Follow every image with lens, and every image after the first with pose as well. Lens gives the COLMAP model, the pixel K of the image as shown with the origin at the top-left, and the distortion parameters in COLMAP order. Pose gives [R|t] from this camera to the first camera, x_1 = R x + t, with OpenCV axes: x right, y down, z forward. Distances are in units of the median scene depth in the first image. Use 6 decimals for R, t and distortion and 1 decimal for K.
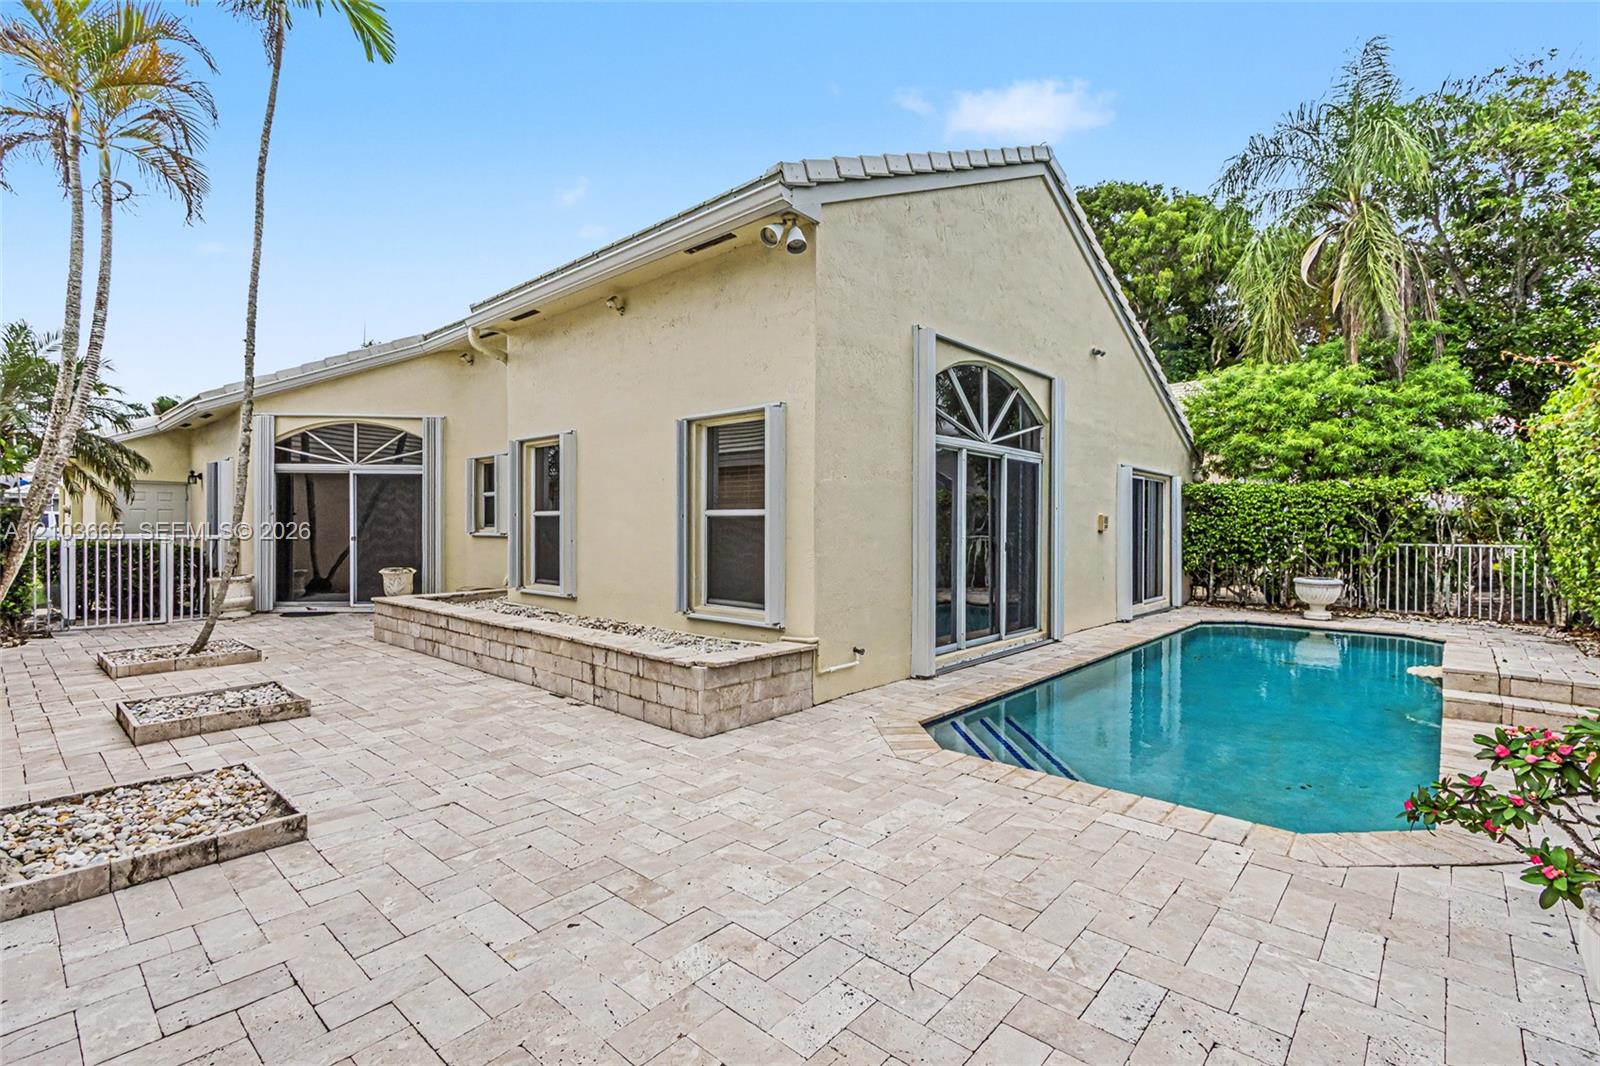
lens RADIAL K [[733.2, 0, 800.0], [0, 733.2, 533.0], [0, 0, 1]] dist [0.004893, 0.000101]
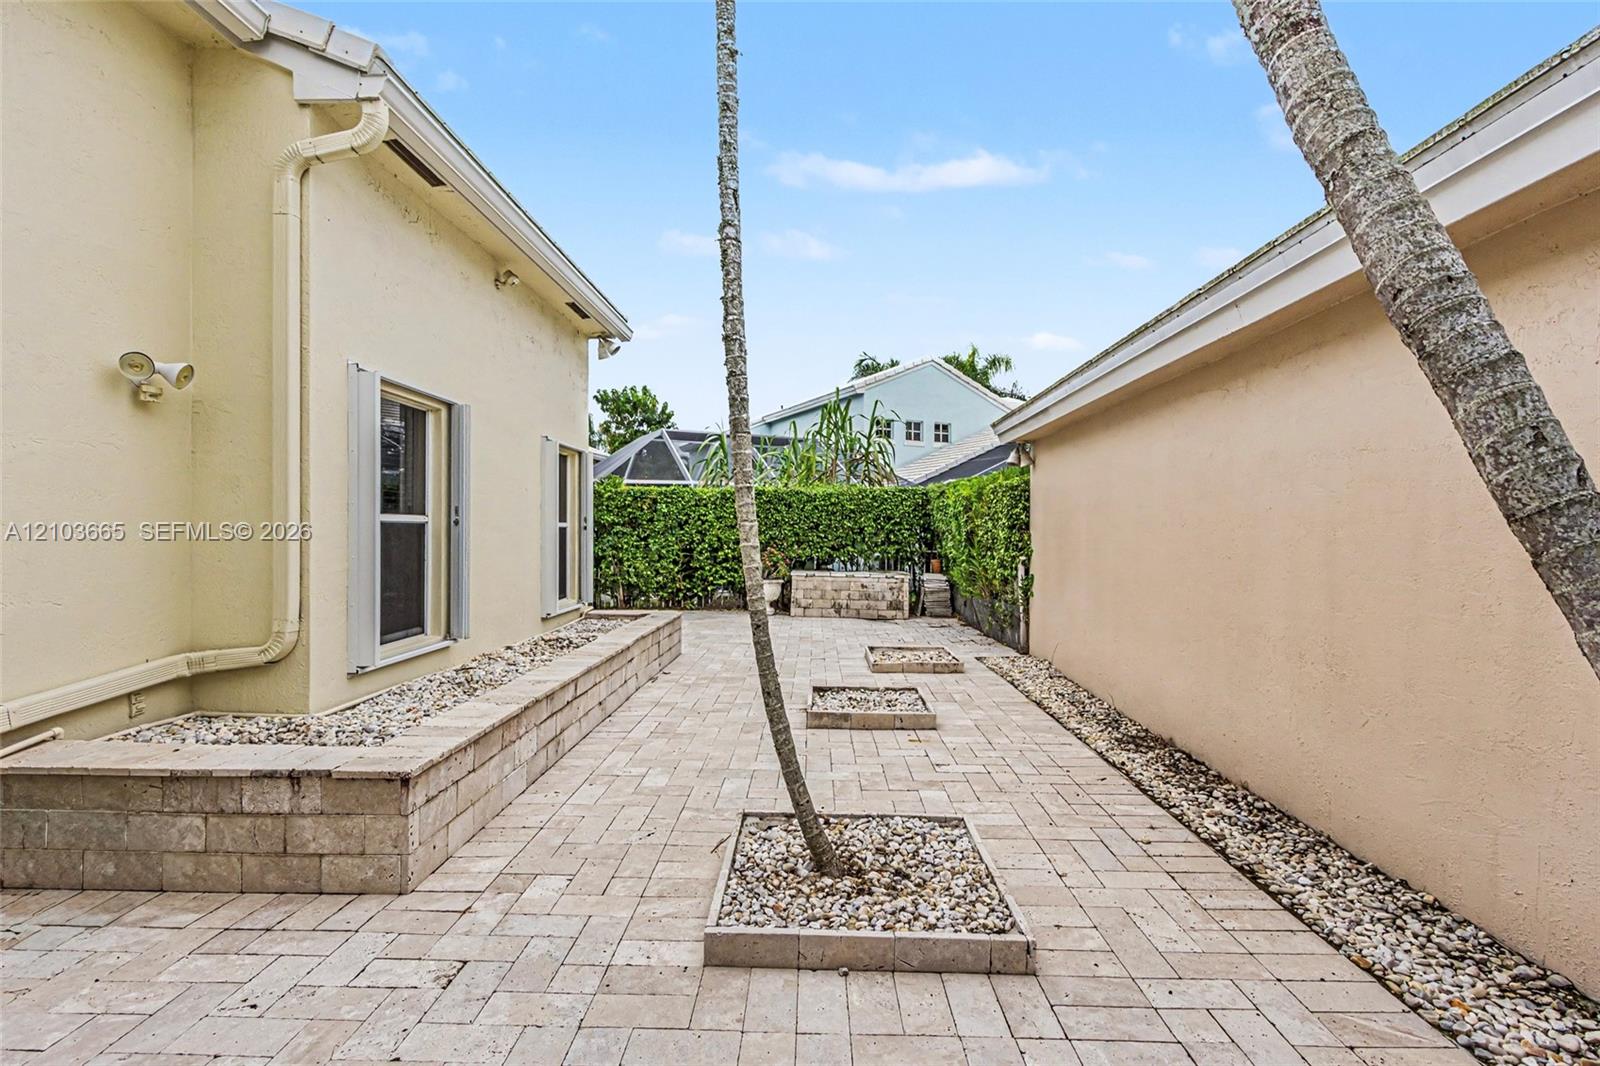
lens RADIAL K [[742.2, 0, 800.0], [0, 742.2, 533.0], [0, 0, 1]] dist [0.004546, -0.001499]
pose [[-0.649579, -0.007368, 0.760259, -0.727005], [-0.000551, 0.999957, 0.009220, -0.012068], [-0.760294, 0.005570, -0.649555, 0.836961]]
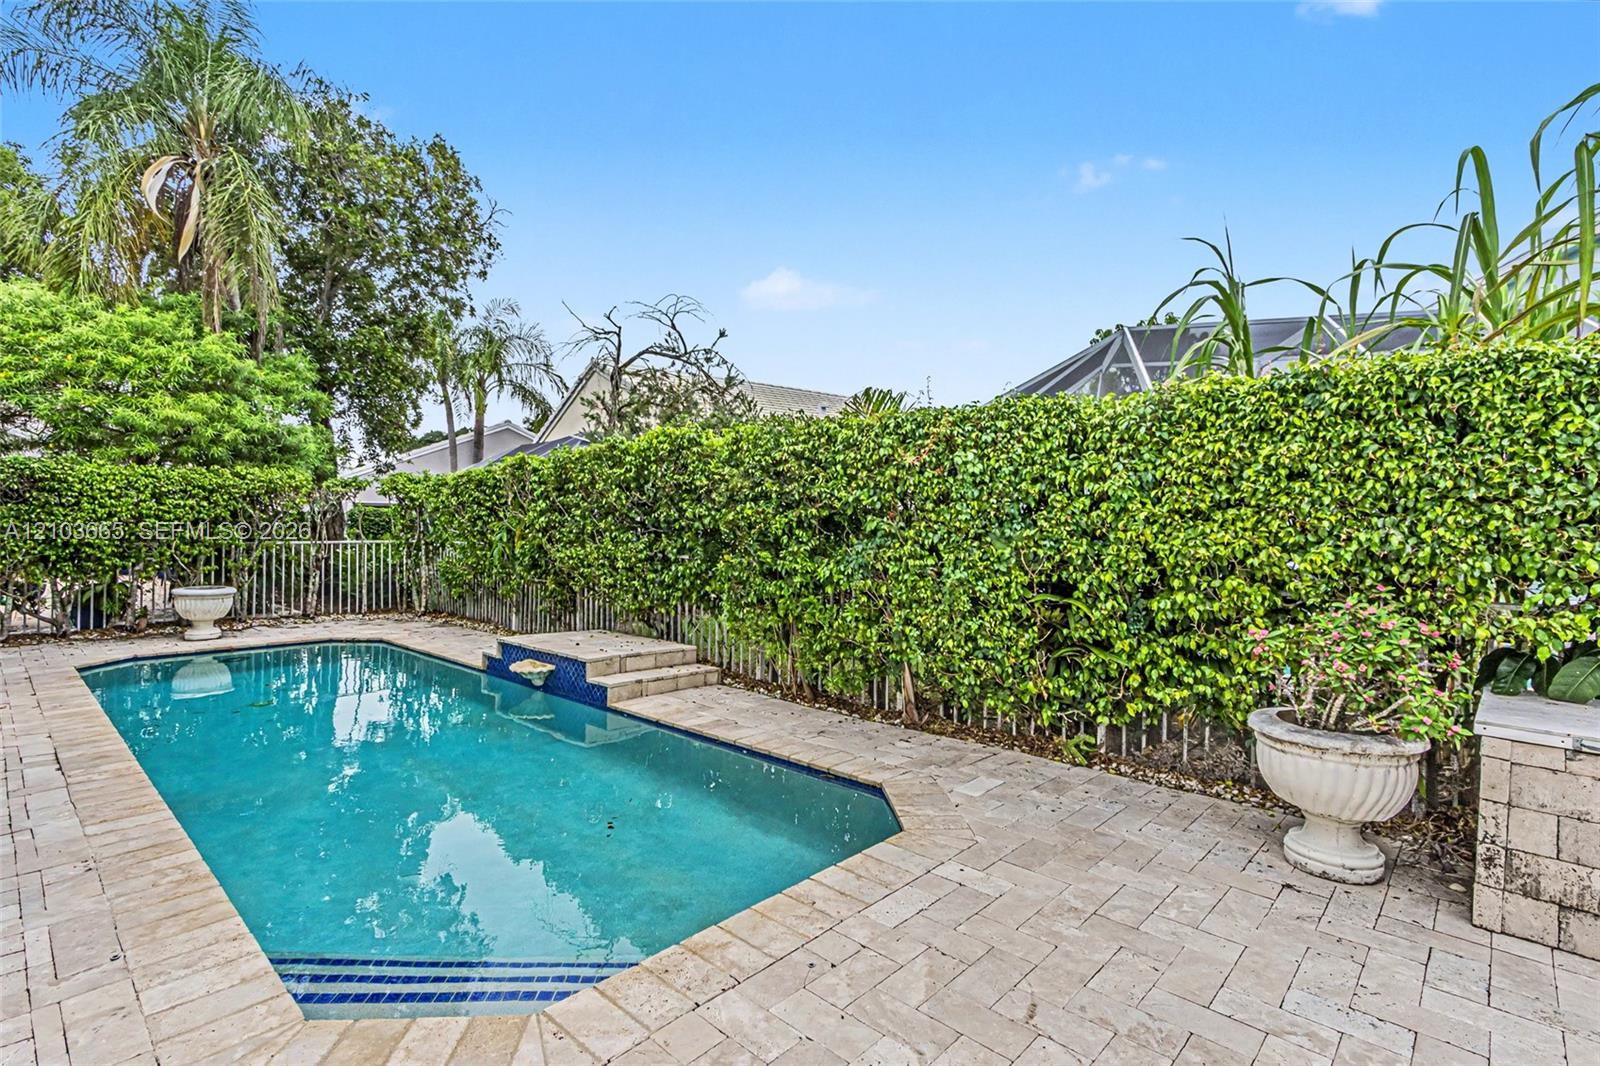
lens RADIAL K [[761.8, 0, 800.0], [0, 761.8, 517.7], [0, 0, 1]] dist [0.001869, 0.000444]
pose [[0.017200, 0.006546, 0.999831, -0.119961], [0.001970, 0.999976, -0.006581, -0.007940], [-0.999850, 0.002083, 0.017187, 0.335403]]
